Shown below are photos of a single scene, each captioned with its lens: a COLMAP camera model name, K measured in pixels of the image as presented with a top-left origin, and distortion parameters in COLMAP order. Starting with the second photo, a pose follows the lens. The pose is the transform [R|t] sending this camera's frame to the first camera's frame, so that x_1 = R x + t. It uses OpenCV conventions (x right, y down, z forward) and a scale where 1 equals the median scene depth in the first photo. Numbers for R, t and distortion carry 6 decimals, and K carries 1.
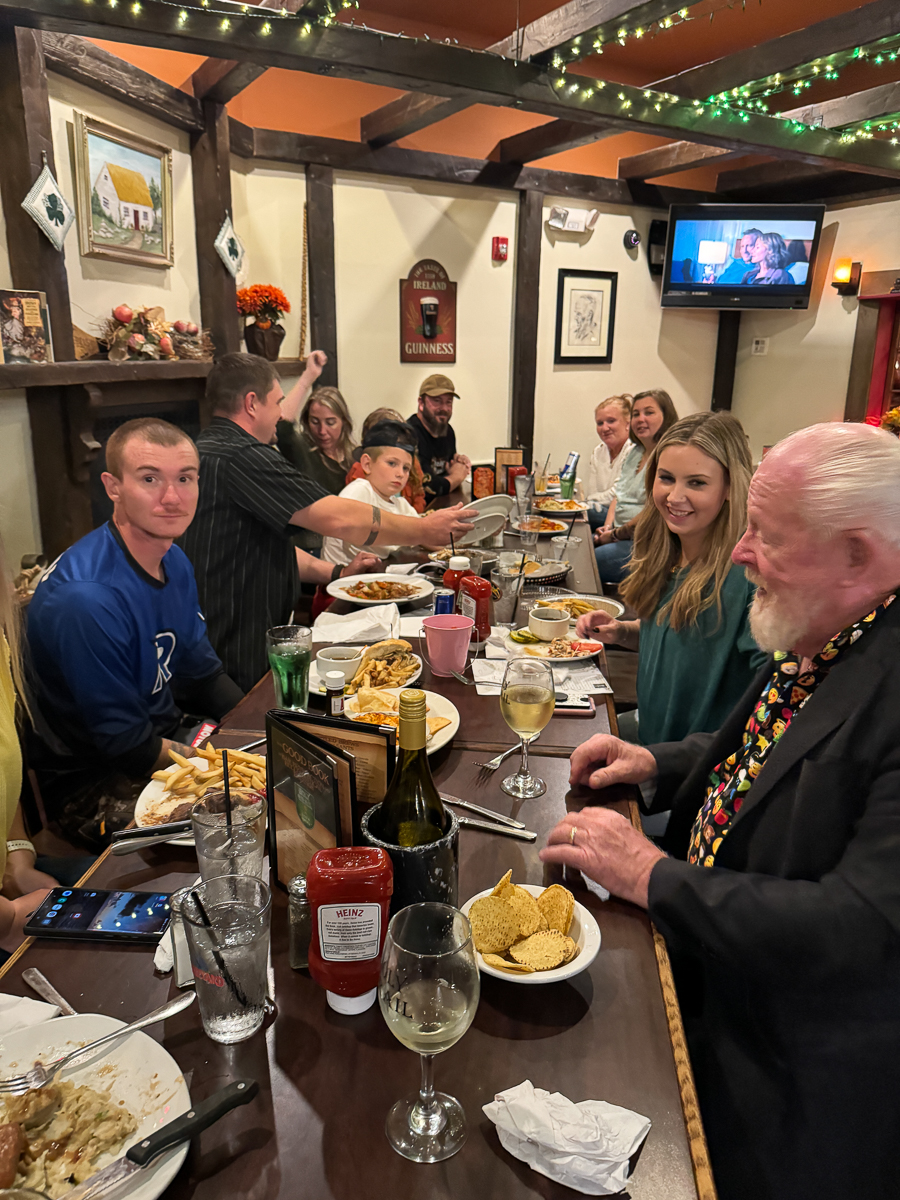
lens RADIAL K [[860.4, 0, 445.7], [0, 860.4, 601.8], [0, 0, 1]] dist [0.027762, -0.049776]
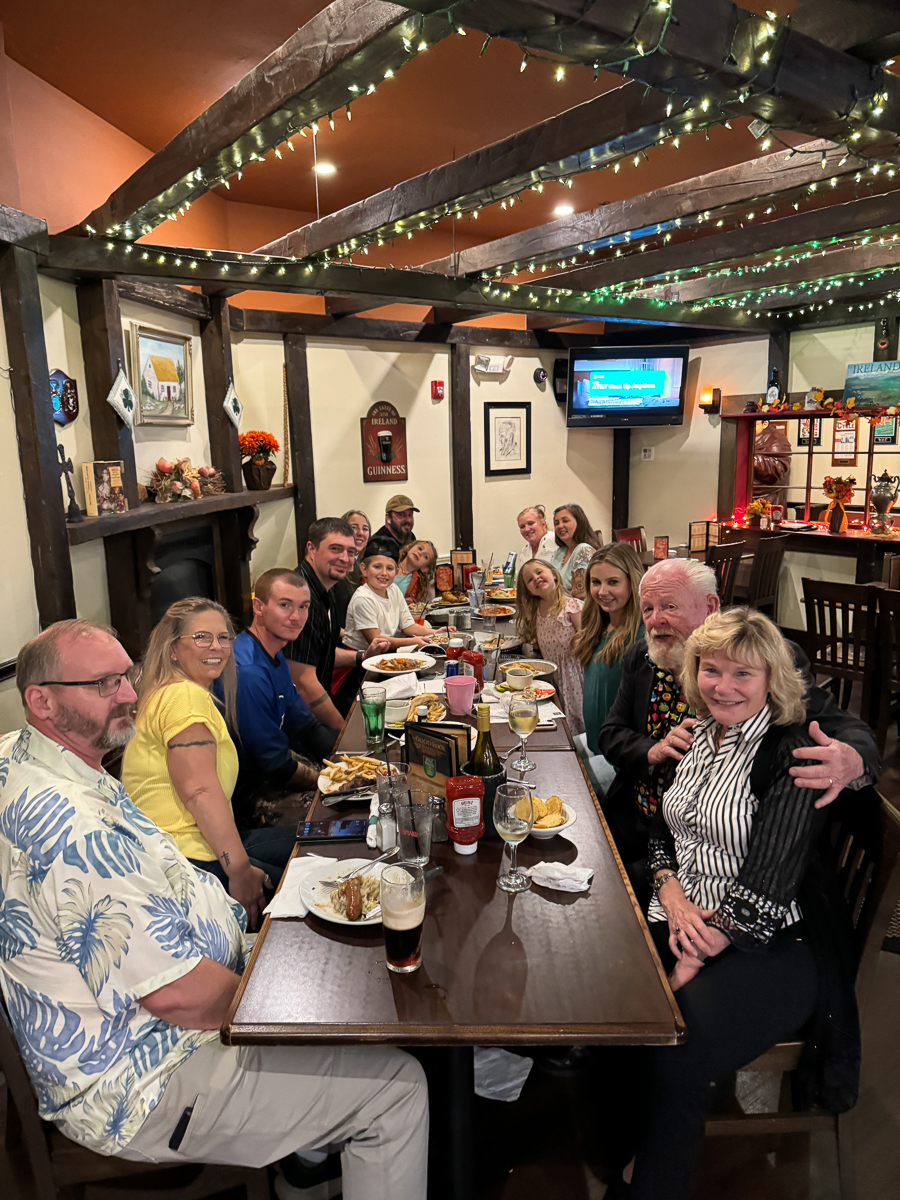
lens RADIAL K [[857.2, 0, 449.0], [0, 857.2, 602.5], [0, 0, 1]] dist [0.095197, -0.002216]
pose [[0.993863, -0.054180, 0.096442, -0.078800], [0.062510, 0.994370, -0.085561, 0.007110], [-0.091264, 0.091065, 0.991654, -0.287485]]
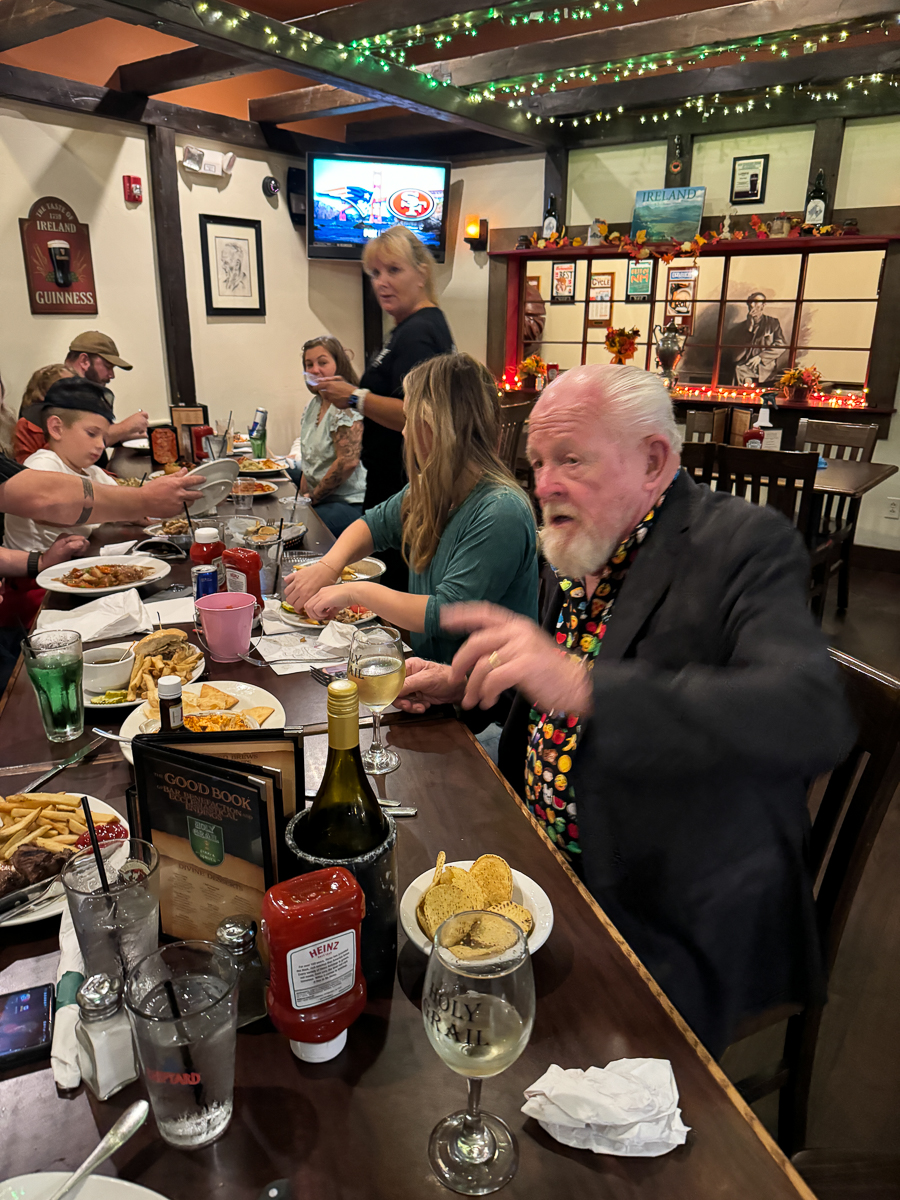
lens RADIAL K [[860.5, 0, 445.7], [0, 860.5, 601.9], [0, 0, 1]] dist [-0.003244, -0.010520]
pose [[0.910742, -0.133690, 0.390737, -0.065803], [0.114527, 0.990803, 0.072059, -0.006770], [-0.396777, -0.020877, 0.917678, 0.040054]]
